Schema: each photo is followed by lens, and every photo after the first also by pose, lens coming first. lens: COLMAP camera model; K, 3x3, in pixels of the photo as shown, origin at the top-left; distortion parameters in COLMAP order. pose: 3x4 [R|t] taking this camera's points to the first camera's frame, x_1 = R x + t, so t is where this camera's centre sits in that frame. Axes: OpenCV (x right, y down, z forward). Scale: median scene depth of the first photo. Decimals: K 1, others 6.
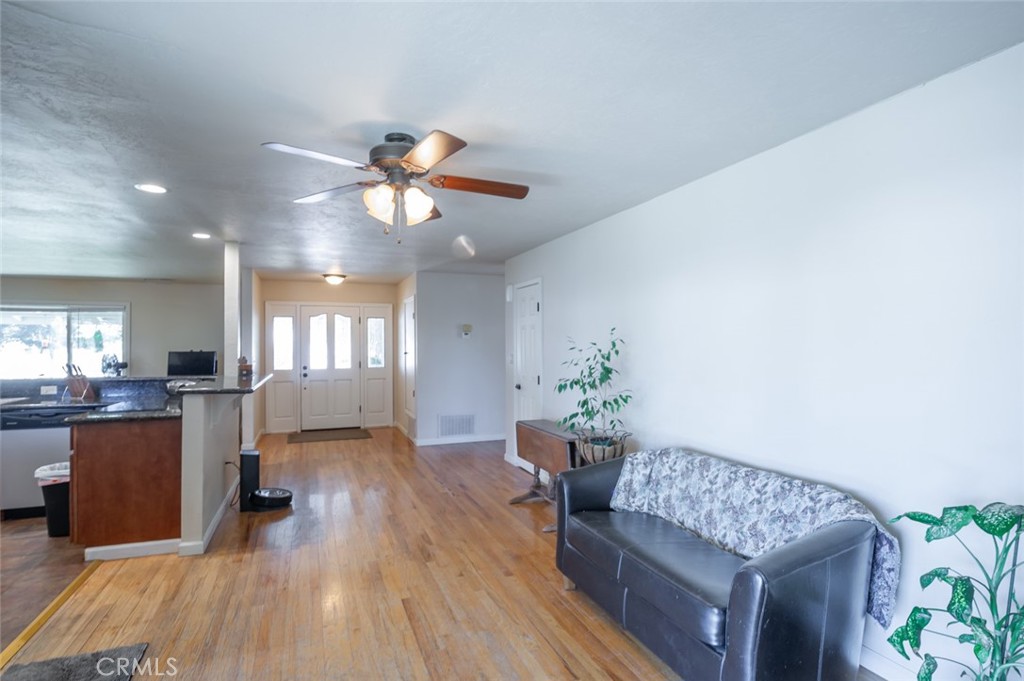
lens RADIAL K [[501.2, 0, 512.0], [0, 501.2, 340.5], [0, 0, 1]] dist [-0.001163, -0.006102]
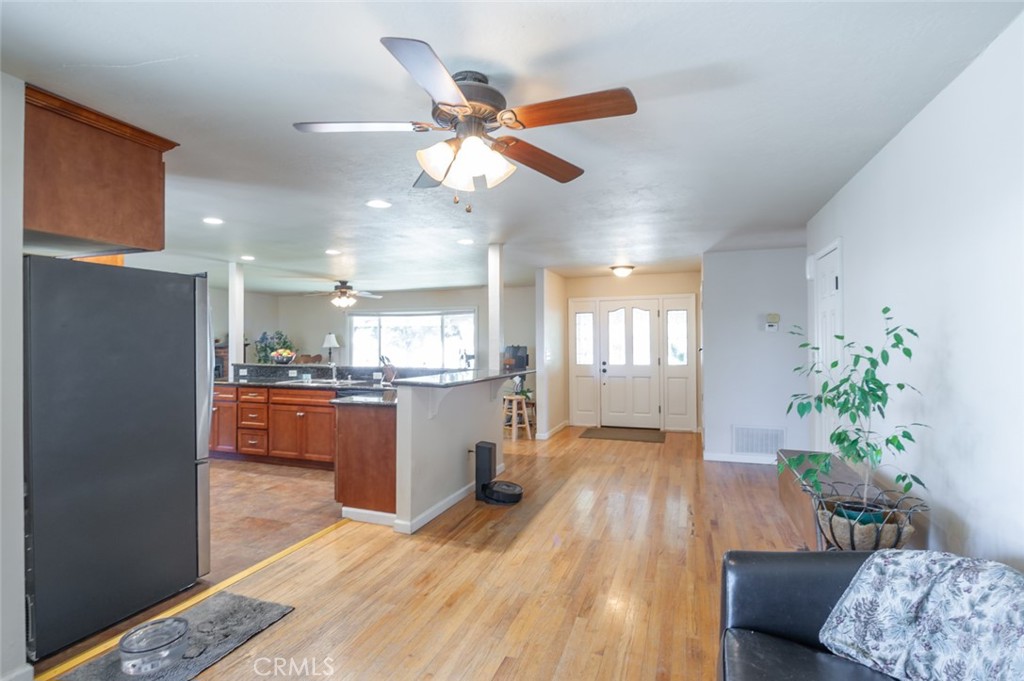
lens RADIAL K [[501.2, 0, 512.0], [0, 501.2, 340.5], [0, 0, 1]] dist [-0.001163, -0.006102]
pose [[0.755815, -0.002494, -0.654780, 0.260219], [0.008621, 0.999944, 0.006142, 0.003943], [0.654728, -0.010287, 0.755794, 0.334416]]
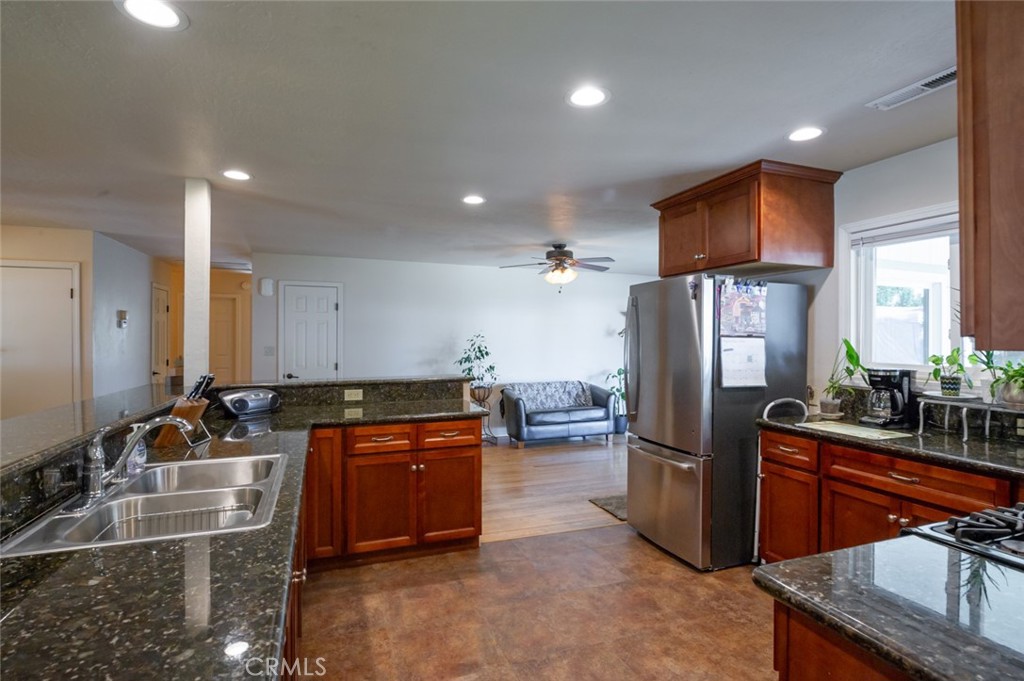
lens RADIAL K [[501.2, 0, 512.0], [0, 501.2, 340.5], [0, 0, 1]] dist [-0.001163, -0.006102]
pose [[0.002182, 0.006210, 0.999978, -1.871839], [-0.011475, 0.999915, -0.006184, 0.017279], [-0.999932, -0.011461, 0.002253, 0.913791]]
